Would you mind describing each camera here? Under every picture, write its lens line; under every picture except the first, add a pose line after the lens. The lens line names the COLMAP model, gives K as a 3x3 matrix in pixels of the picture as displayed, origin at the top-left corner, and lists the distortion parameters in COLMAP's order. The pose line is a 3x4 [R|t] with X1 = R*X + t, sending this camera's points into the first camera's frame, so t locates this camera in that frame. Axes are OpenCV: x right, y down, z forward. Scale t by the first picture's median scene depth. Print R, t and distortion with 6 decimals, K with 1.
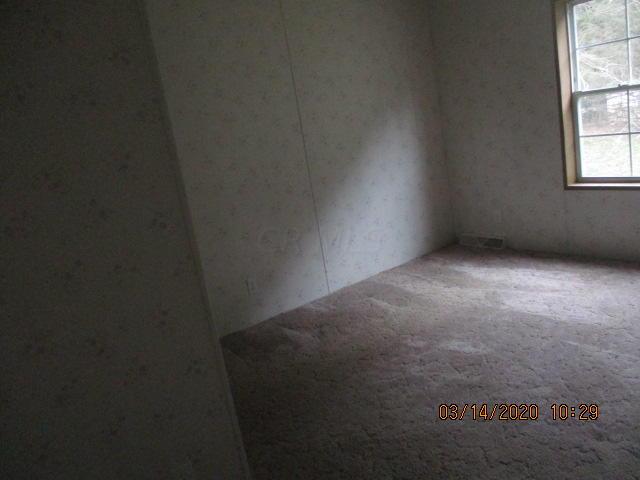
lens RADIAL K [[527.4, 0, 317.7], [0, 527.4, 235.9], [0, 0, 1]] dist [-0.038073, 0.014792]
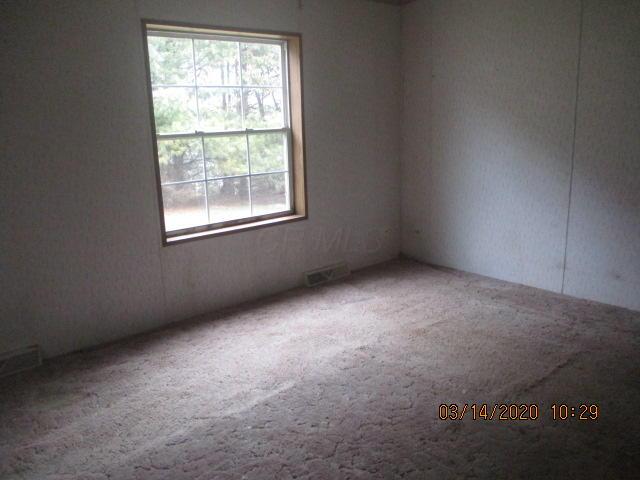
lens RADIAL K [[527.4, 0, 318.3], [0, 527.4, 242.1], [0, 0, 1]] dist [-0.038073, 0.014792]
pose [[-0.007873, -0.063980, 0.997920, -0.548112], [0.255859, 0.964602, 0.063862, -0.119866], [-0.966682, 0.255830, 0.008776, 1.065712]]
